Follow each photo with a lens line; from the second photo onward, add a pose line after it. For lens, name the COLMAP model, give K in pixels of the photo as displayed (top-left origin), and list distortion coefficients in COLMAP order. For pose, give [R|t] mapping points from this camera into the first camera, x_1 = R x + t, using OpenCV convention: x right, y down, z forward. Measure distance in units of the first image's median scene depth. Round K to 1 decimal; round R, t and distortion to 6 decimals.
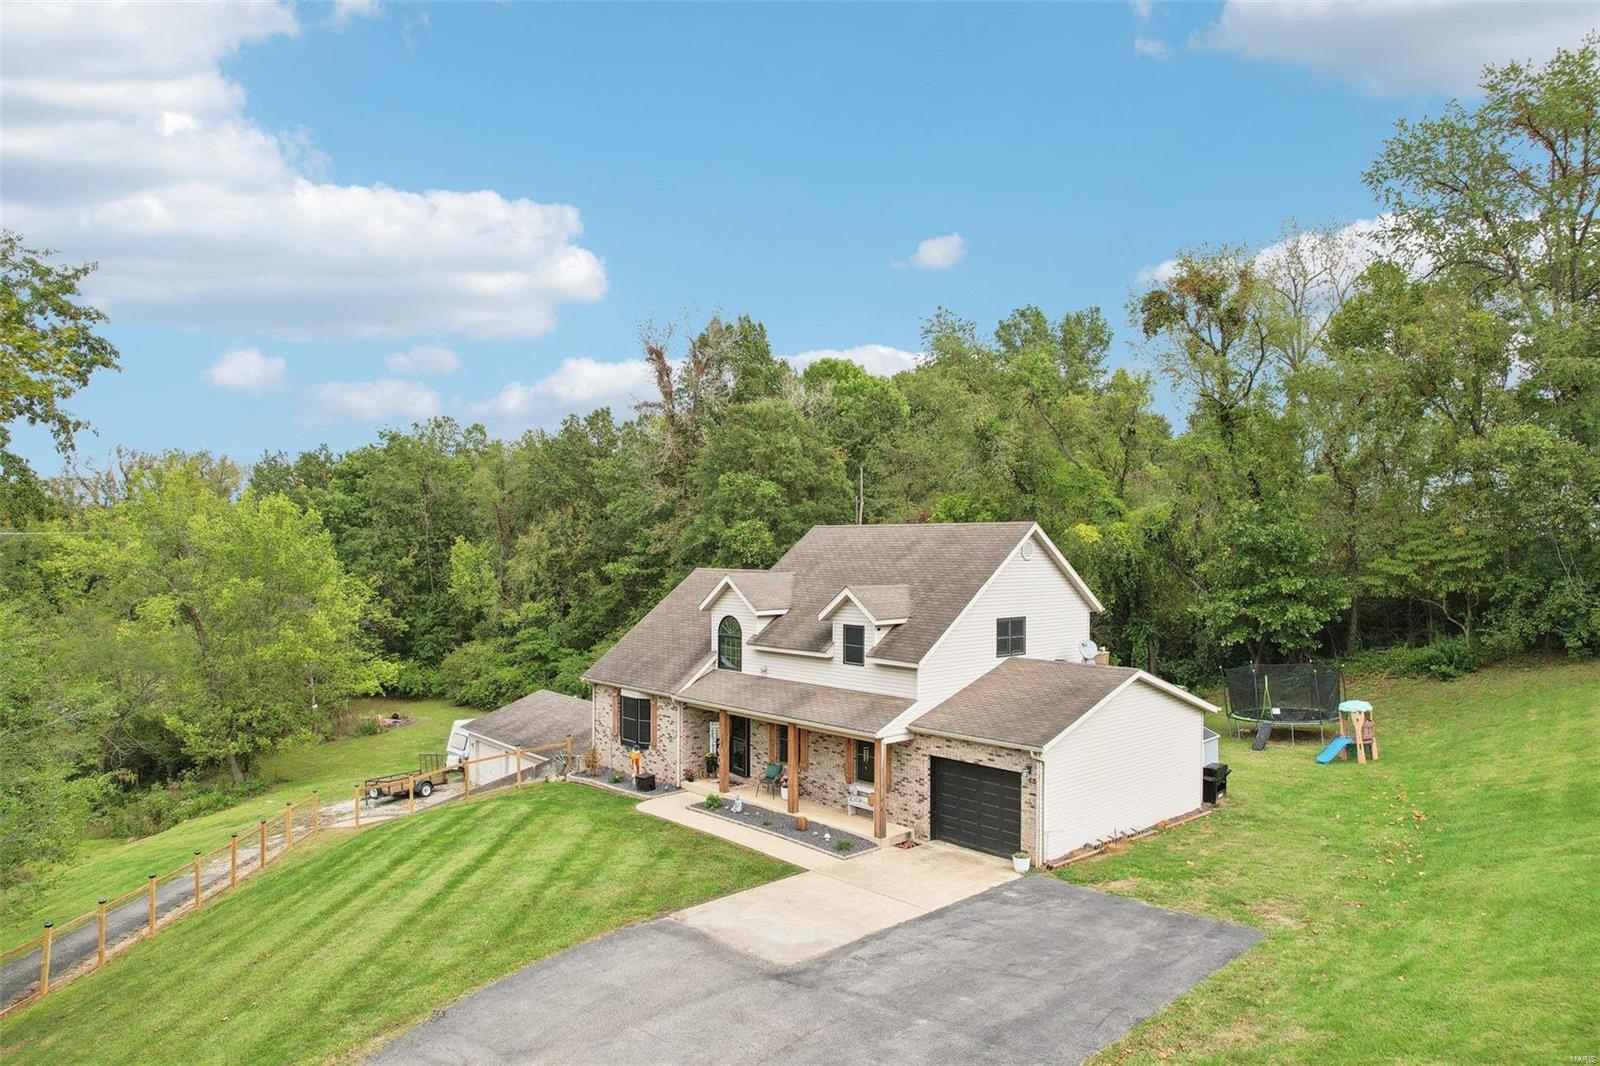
lens RADIAL K [[1036.3, 0, 791.5], [0, 1036.3, 543.6], [0, 0, 1]] dist [-0.072733, 0.063524]
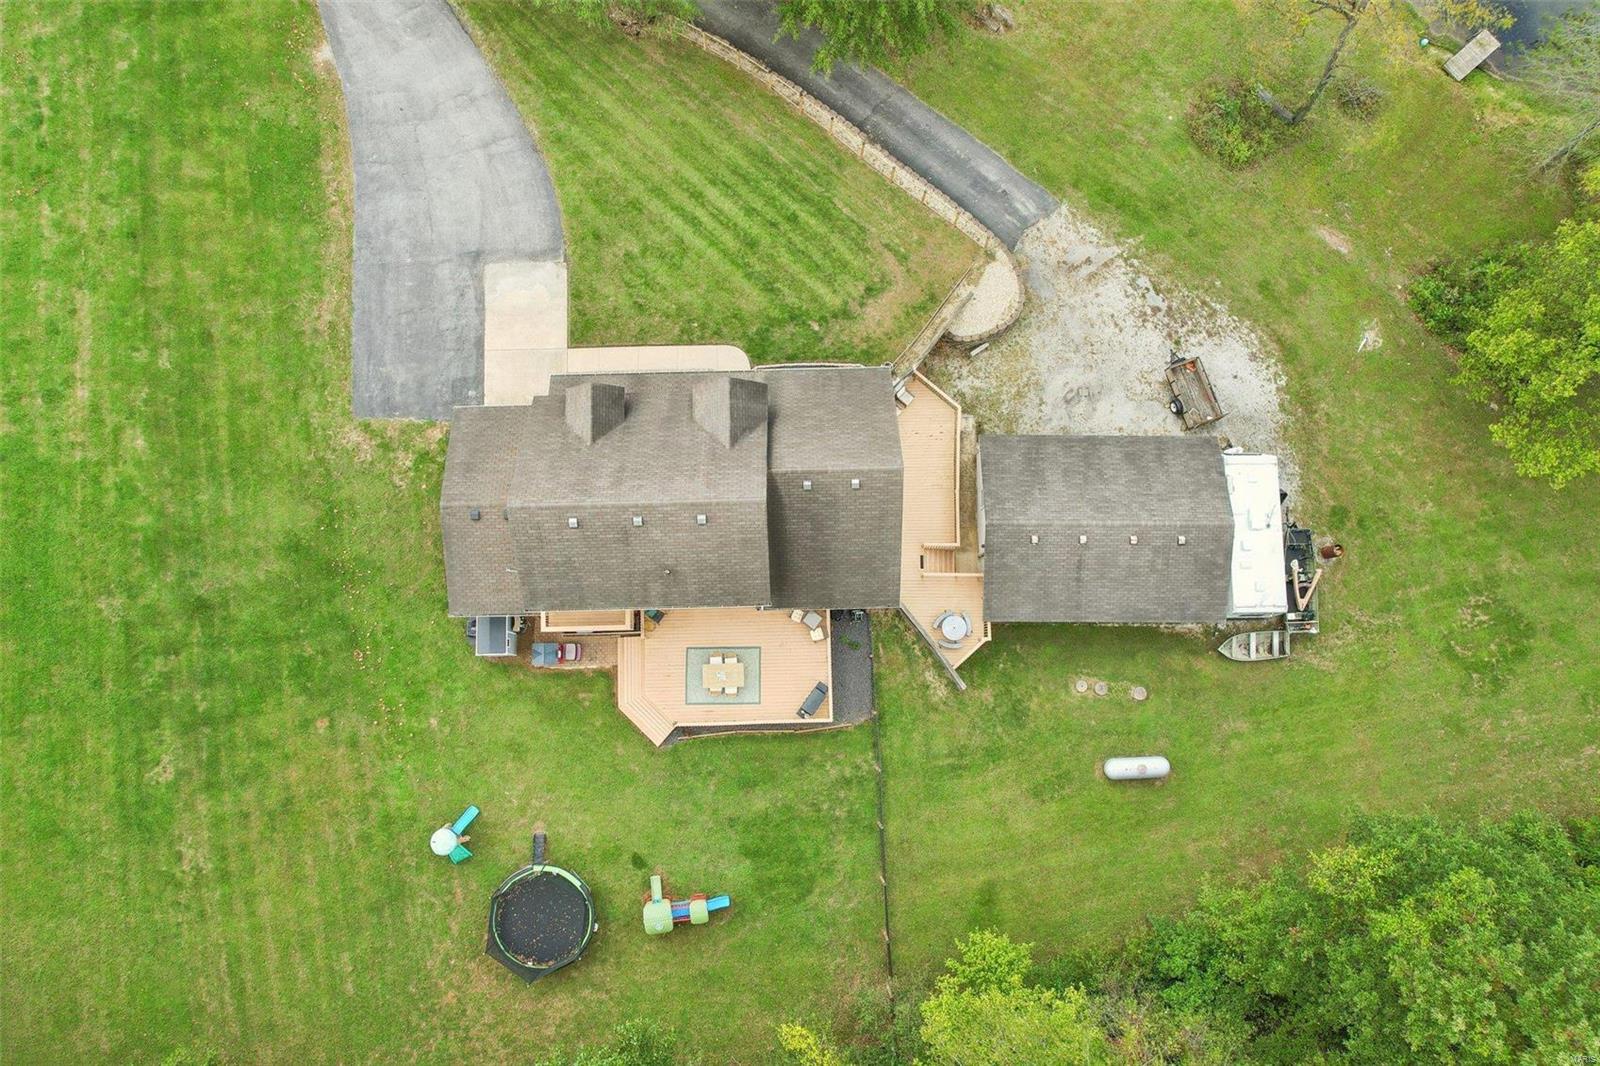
lens RADIAL K [[1036.3, 0, 800.2], [0, 1036.3, 543.6], [0, 0, 1]] dist [-0.072733, 0.063524]
pose [[-0.642953, 0.759383, -0.099743, 0.158960], [-0.000146, 0.130107, 0.991500, -1.180180], [0.765906, 0.637502, -0.083542, 1.323538]]
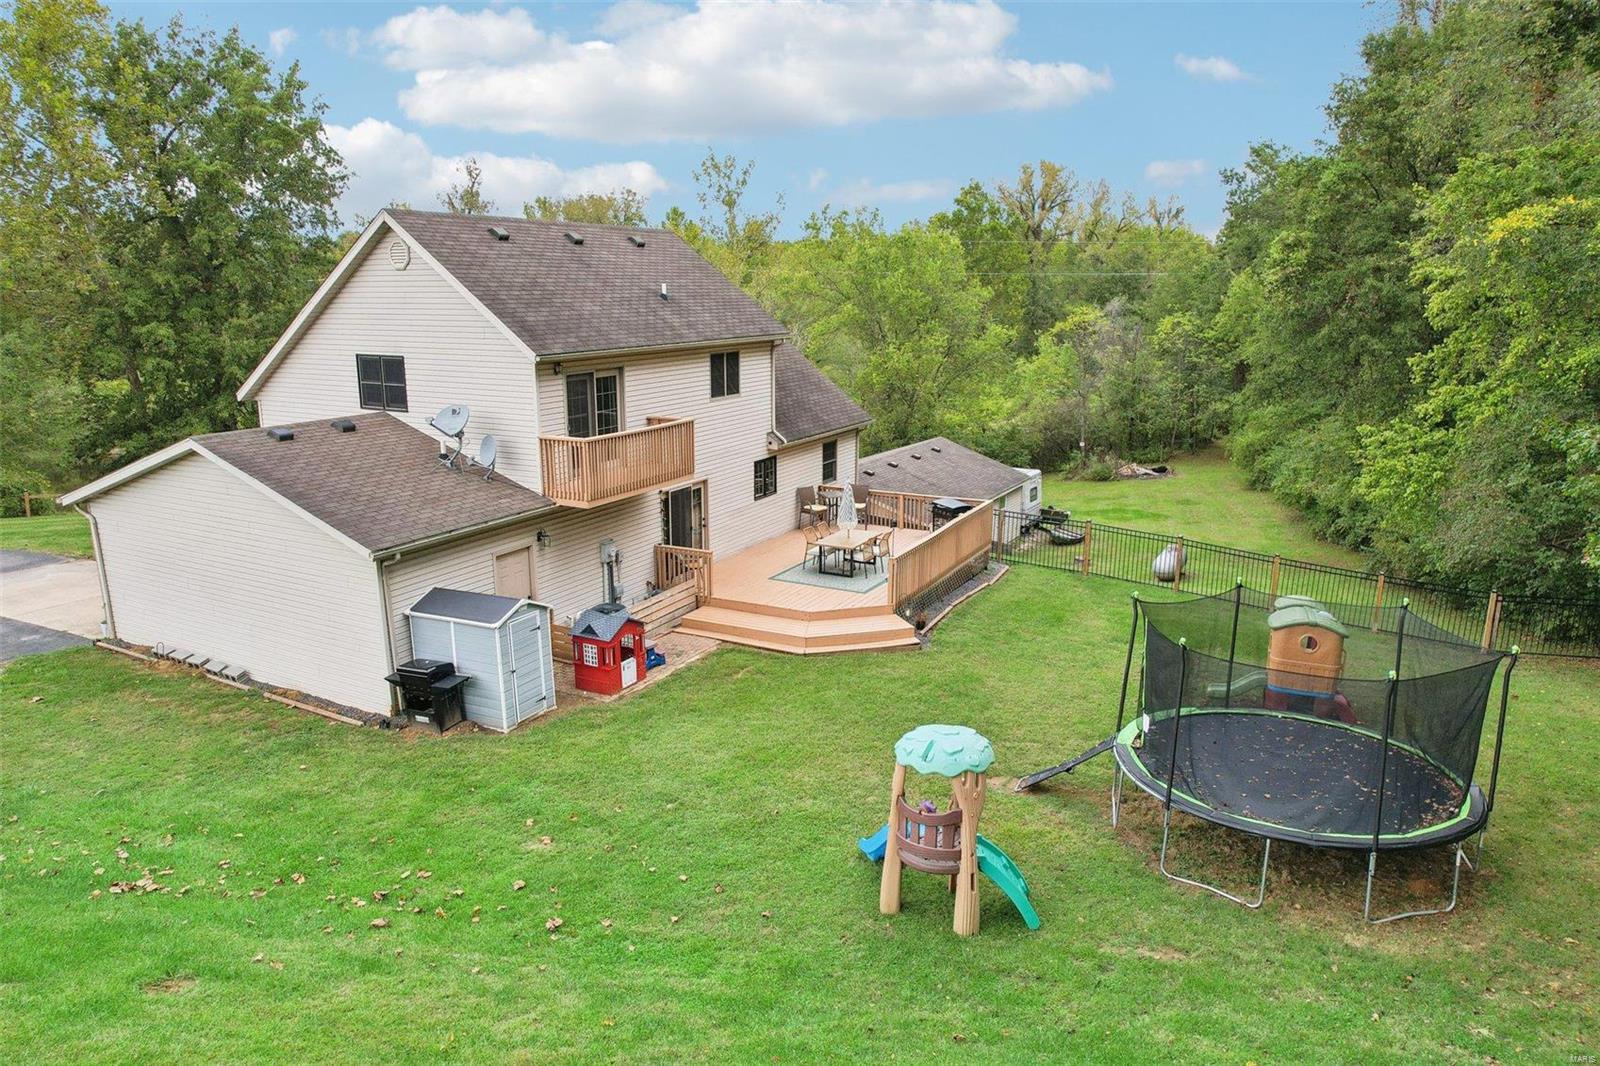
lens RADIAL K [[1036.3, 0, 803.1], [0, 1036.3, 546.4], [0, 0, 1]] dist [-0.072733, 0.063524]
pose [[0.348474, 0.227173, -0.909372, 0.899713], [0.004918, 0.969729, 0.244135, 0.027914], [0.937305, -0.089547, 0.336808, 0.954773]]
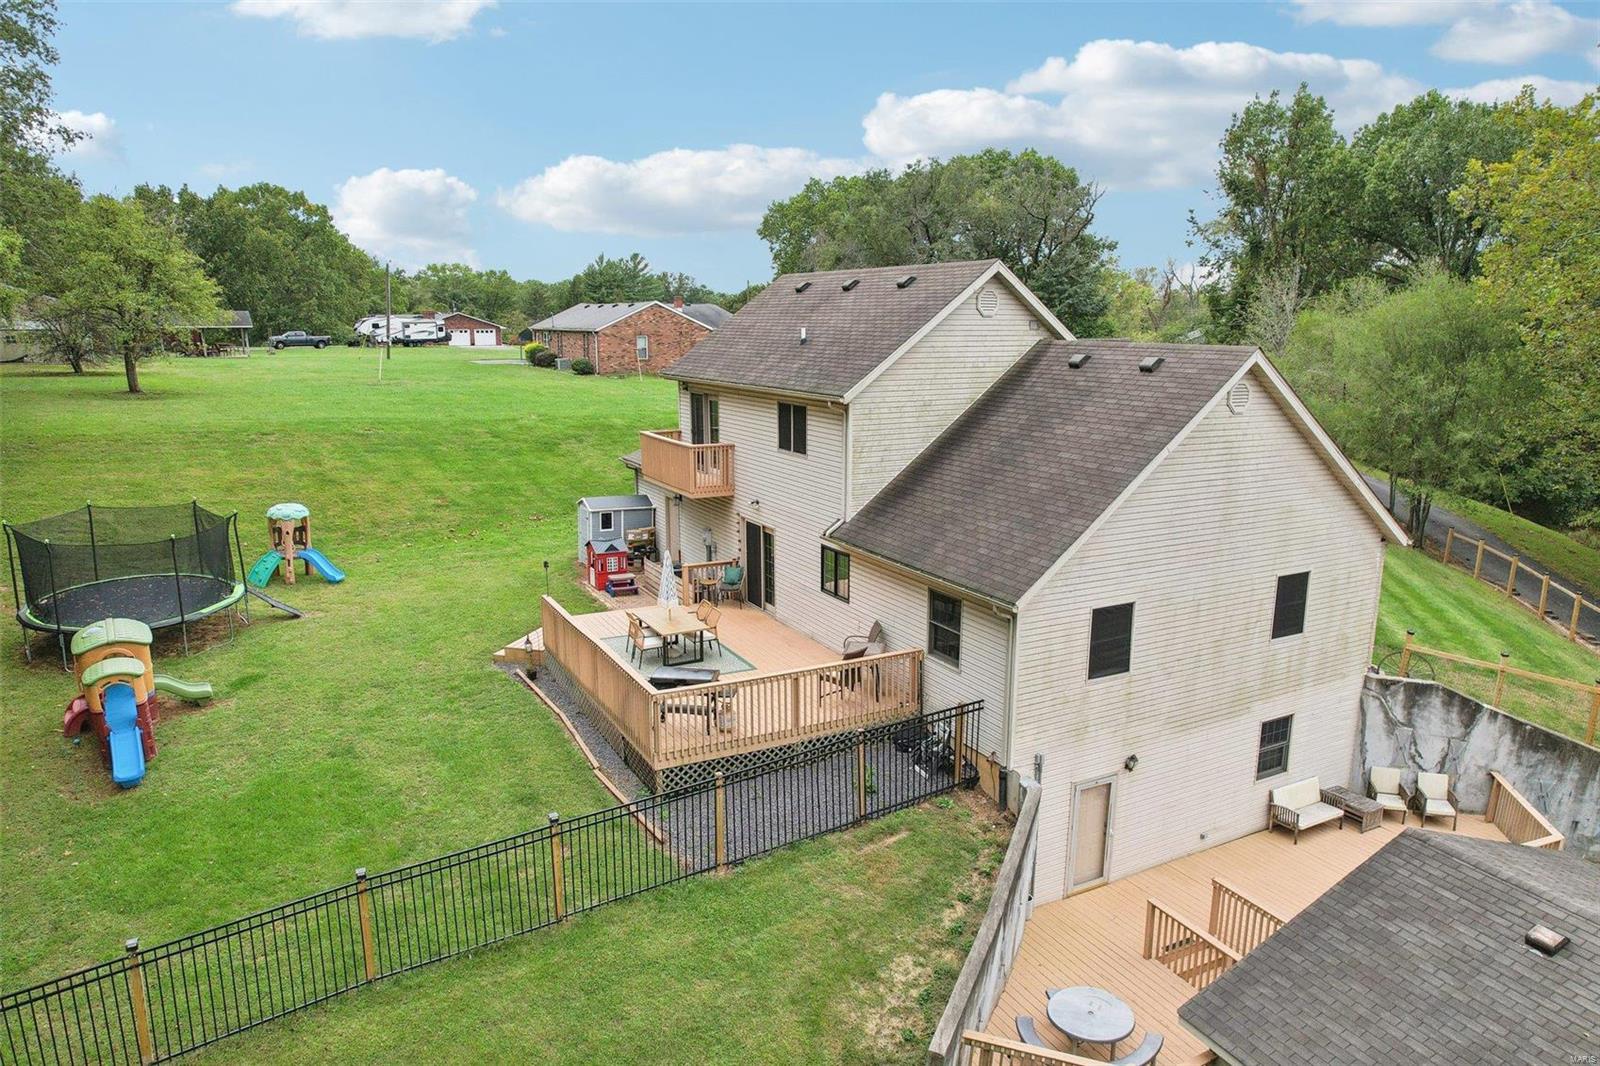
lens RADIAL K [[1036.3, 0, 806.2], [0, 1036.3, 533.1], [0, 0, 1]] dist [-0.072733, 0.063524]
pose [[-0.974452, -0.049237, 0.219132, -0.004815], [-0.004601, 0.979846, 0.199702, 0.020457], [-0.224549, 0.193592, -0.955039, 1.841942]]
